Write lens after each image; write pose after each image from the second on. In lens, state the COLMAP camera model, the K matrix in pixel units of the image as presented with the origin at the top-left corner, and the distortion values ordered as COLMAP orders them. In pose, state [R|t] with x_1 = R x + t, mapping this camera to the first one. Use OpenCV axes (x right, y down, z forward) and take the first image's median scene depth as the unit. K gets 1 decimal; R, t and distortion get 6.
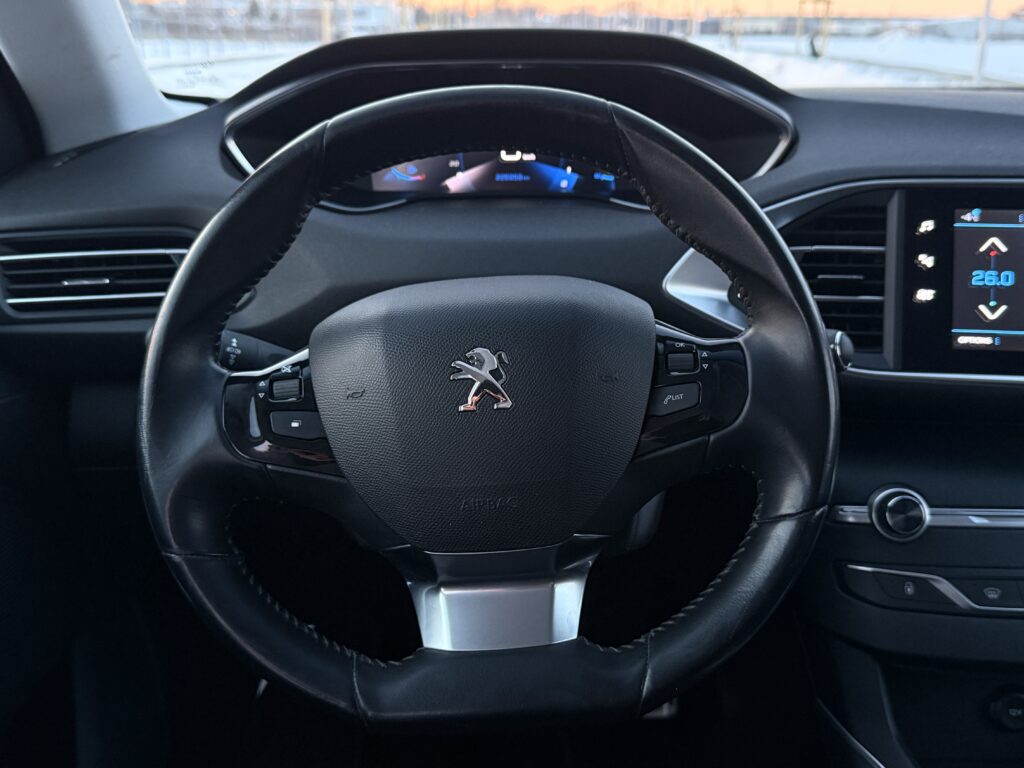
lens RADIAL K [[1071.3, 0, 512.0], [0, 1071.3, 384.0], [0, 0, 1]] dist [0.000953, 0.013986]
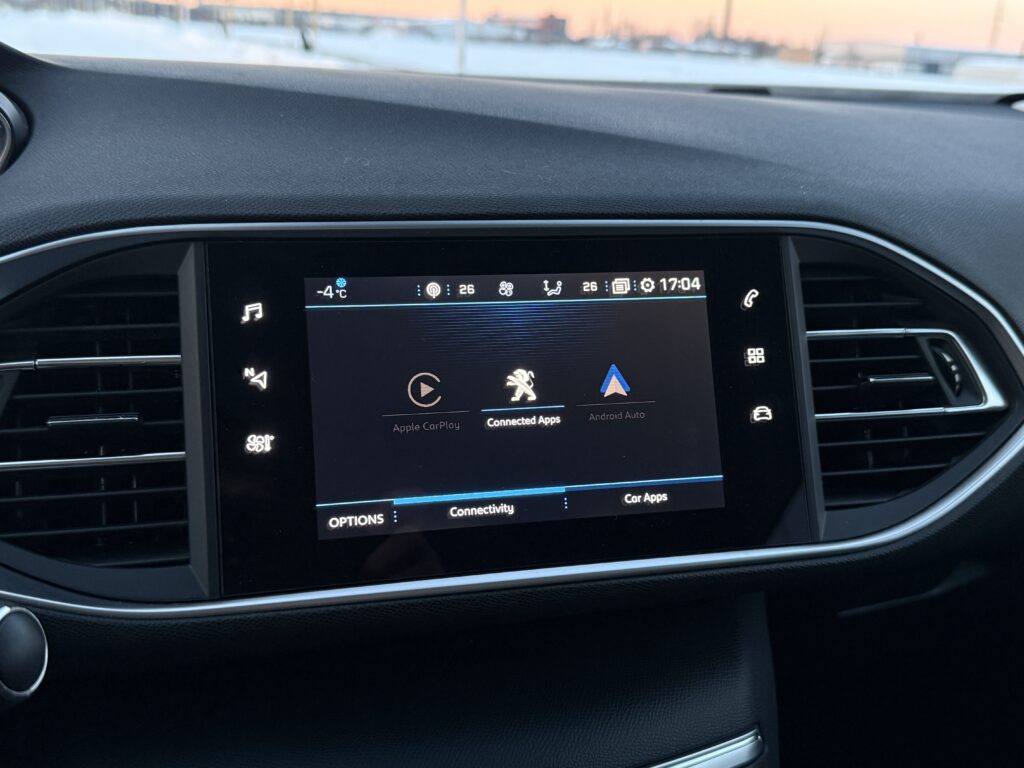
lens RADIAL K [[1030.1, 0, 512.0], [0, 1030.1, 384.0], [0, 0, 1]] dist [0.165112, -0.344405]
pose [[0.906571, -0.088163, 0.412742, 0.285990], [0.083514, 0.996075, 0.029330, -0.115614], [-0.413707, 0.007880, 0.910376, 0.477904]]
